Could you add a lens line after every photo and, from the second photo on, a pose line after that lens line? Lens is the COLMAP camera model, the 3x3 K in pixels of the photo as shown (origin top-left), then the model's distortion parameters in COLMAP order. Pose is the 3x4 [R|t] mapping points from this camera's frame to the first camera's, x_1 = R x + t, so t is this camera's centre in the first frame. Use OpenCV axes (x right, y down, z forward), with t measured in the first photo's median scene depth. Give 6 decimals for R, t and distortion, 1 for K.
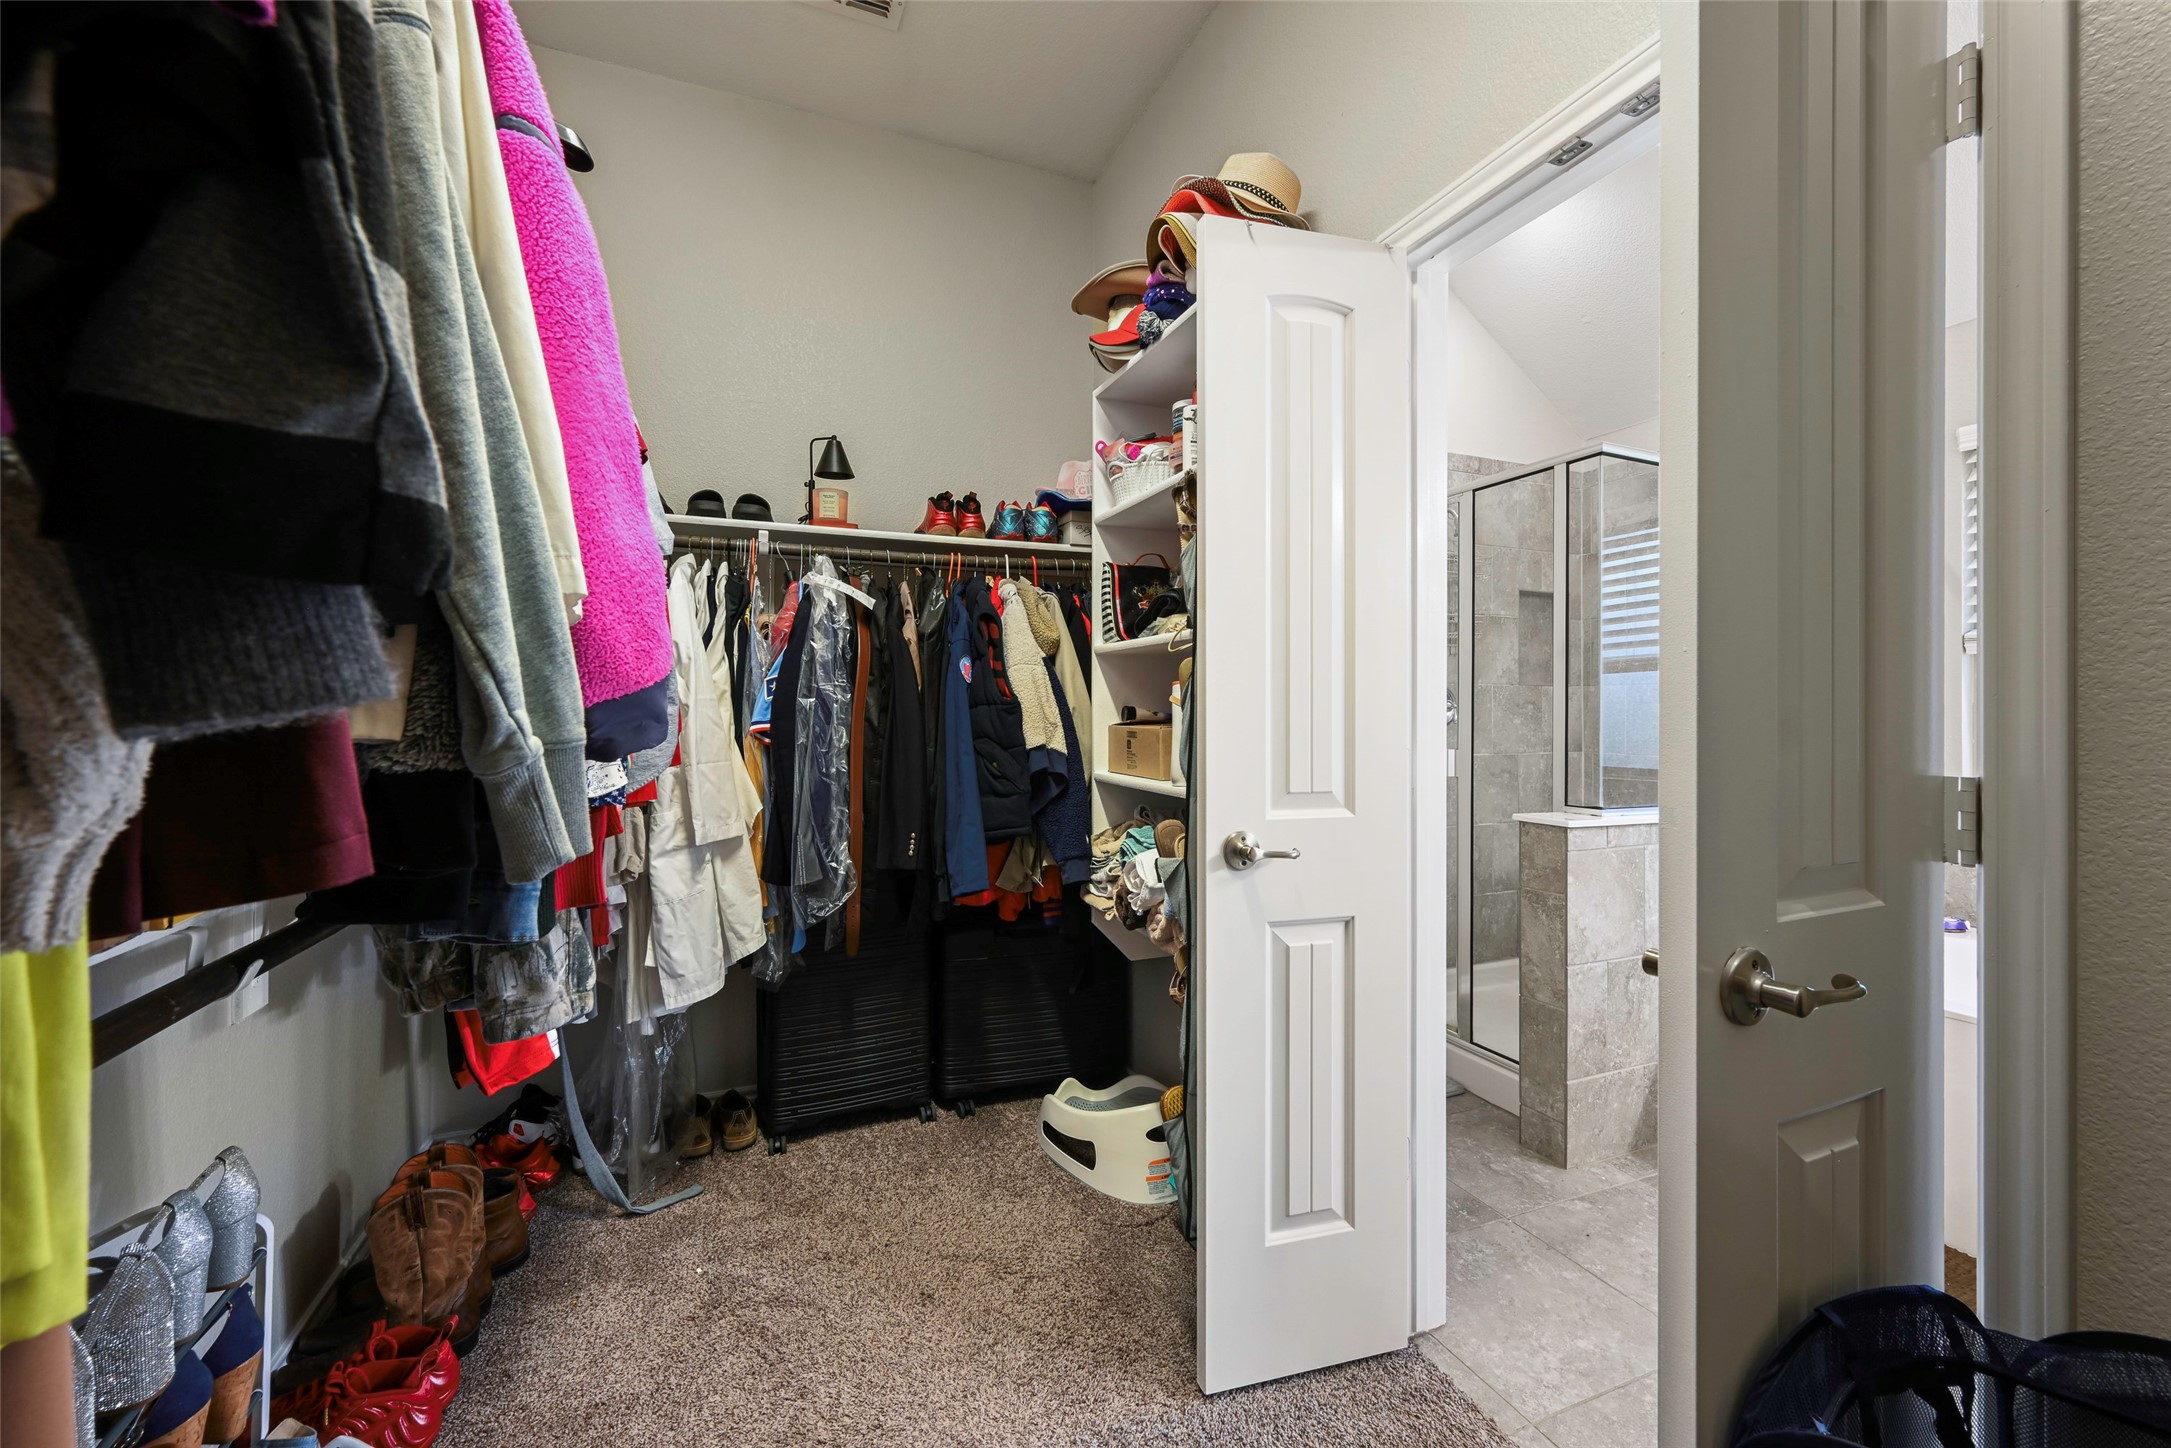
lens RADIAL K [[862.0, 0, 1085.5], [0, 862.0, 719.6], [0, 0, 1]] dist [0.000598, 0.000798]
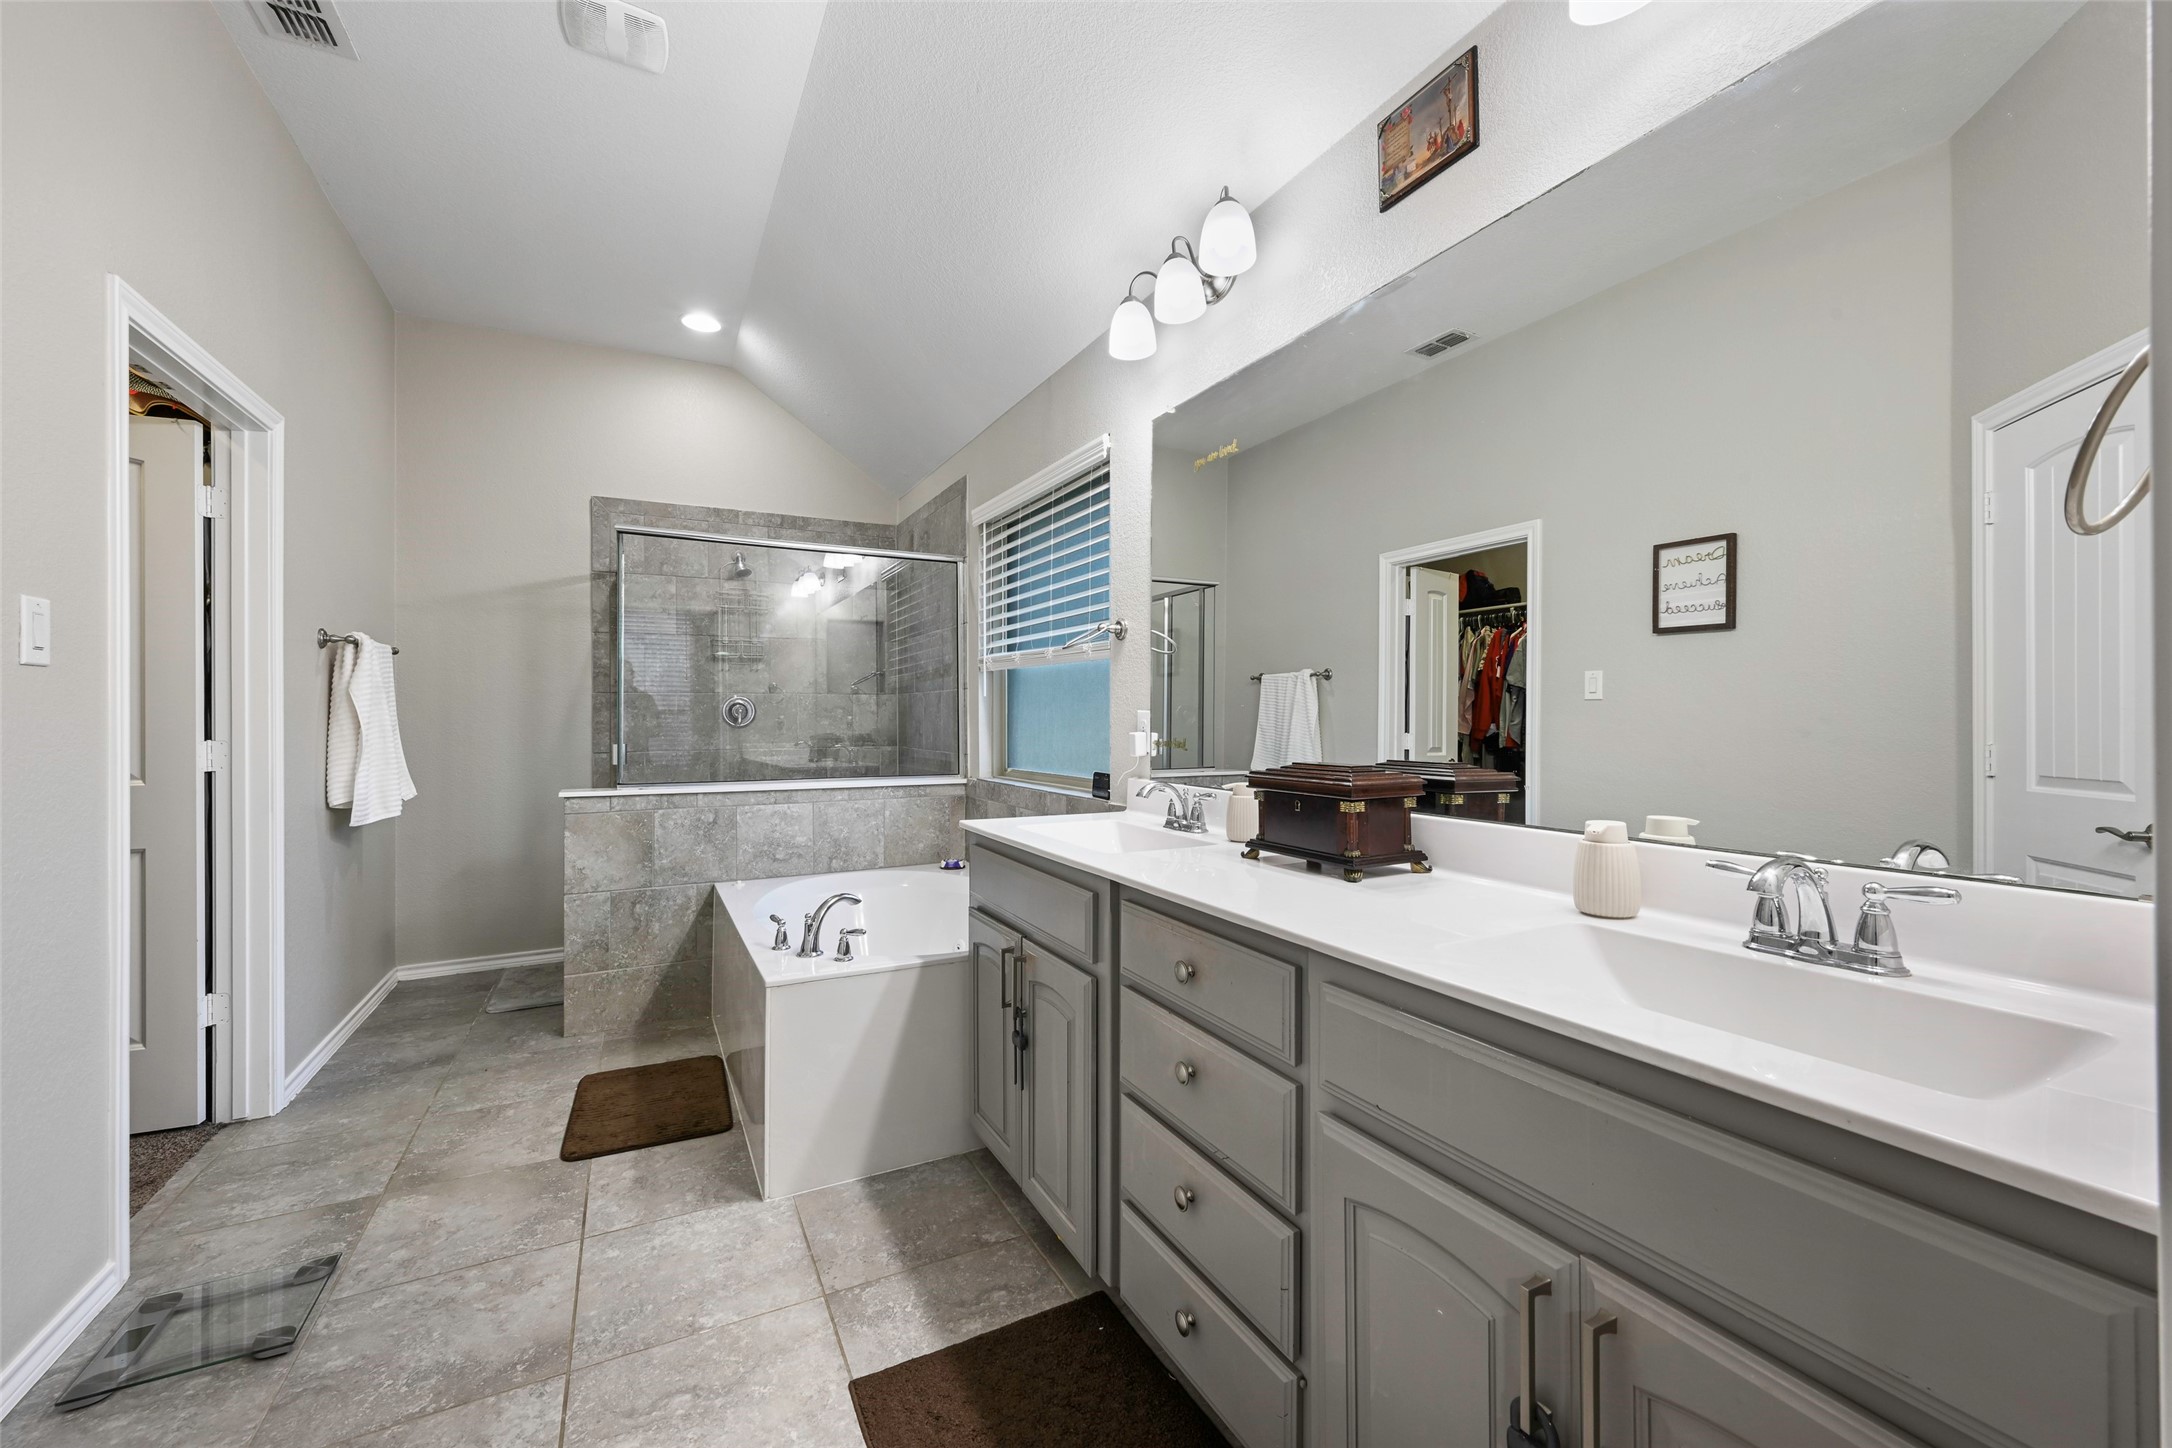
lens RADIAL K [[862.4, 0, 1088.2], [0, 862.4, 717.4], [0, 0, 1]] dist [0.000598, 0.000798]
pose [[0.996024, -0.000834, 0.089081, 1.243015], [0.001281, 0.999987, -0.004969, 0.002099], [-0.089075, 0.005064, 0.996012, -0.476910]]
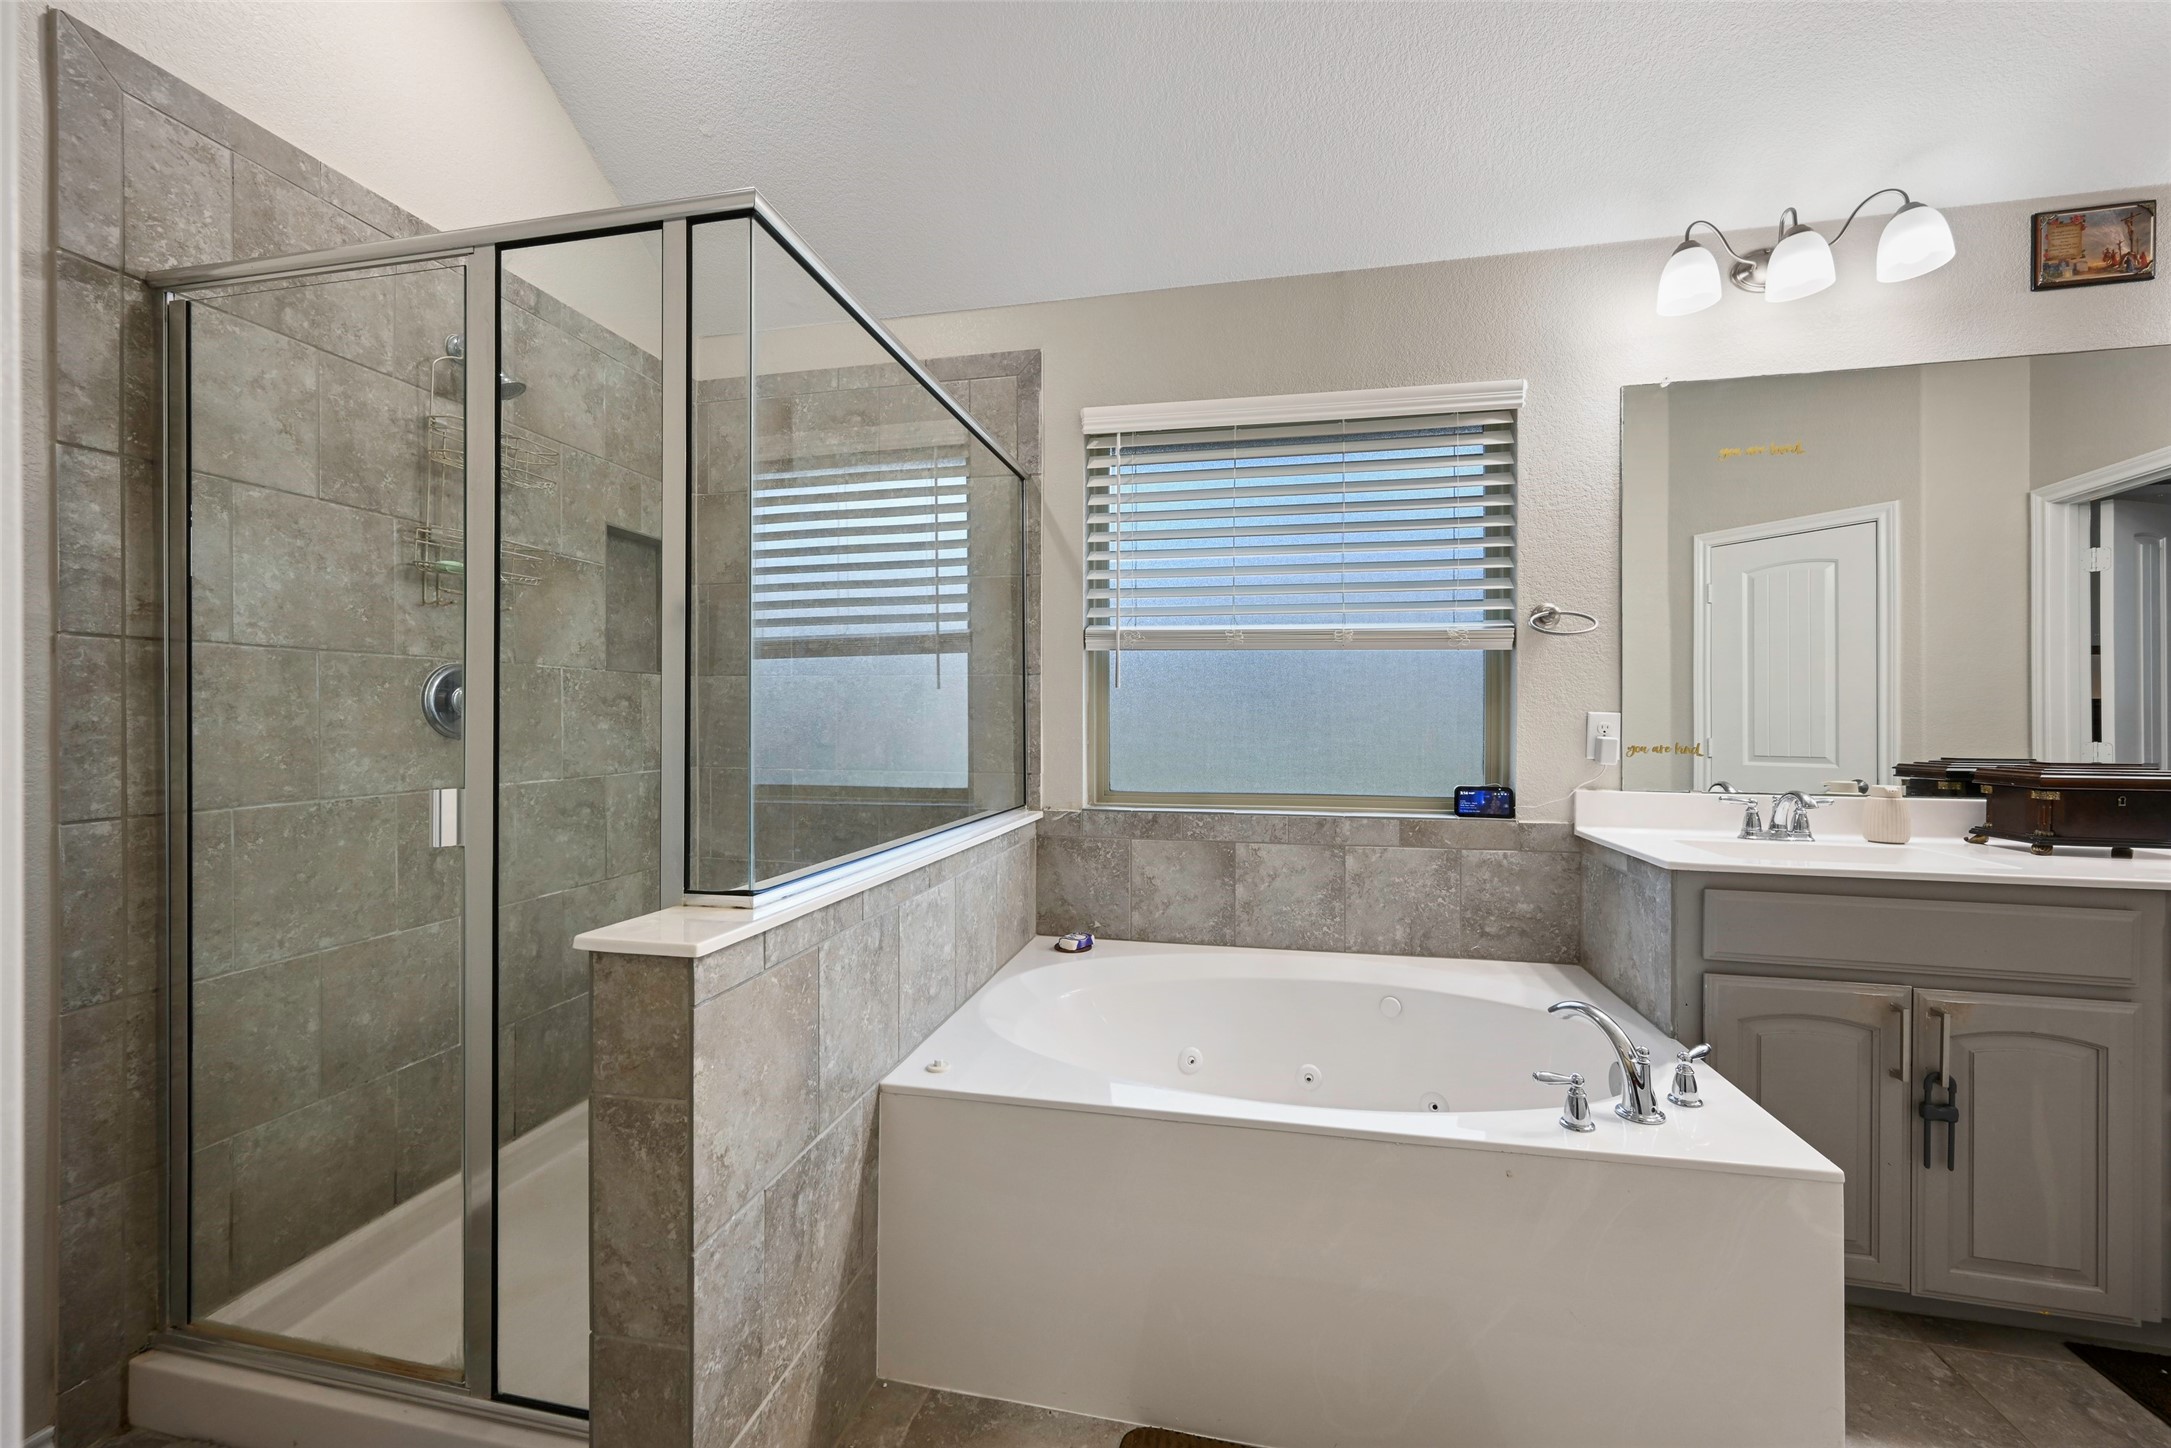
lens RADIAL K [[862.0, 0, 1086.4], [0, 862.0, 720.7], [0, 0, 1]] dist [0.000598, 0.000798]
pose [[0.572423, 0.000881, 0.819958, 0.285898], [0.001439, 0.999997, -0.002079, -0.000092], [-0.819957, 0.002370, 0.572420, 0.535389]]
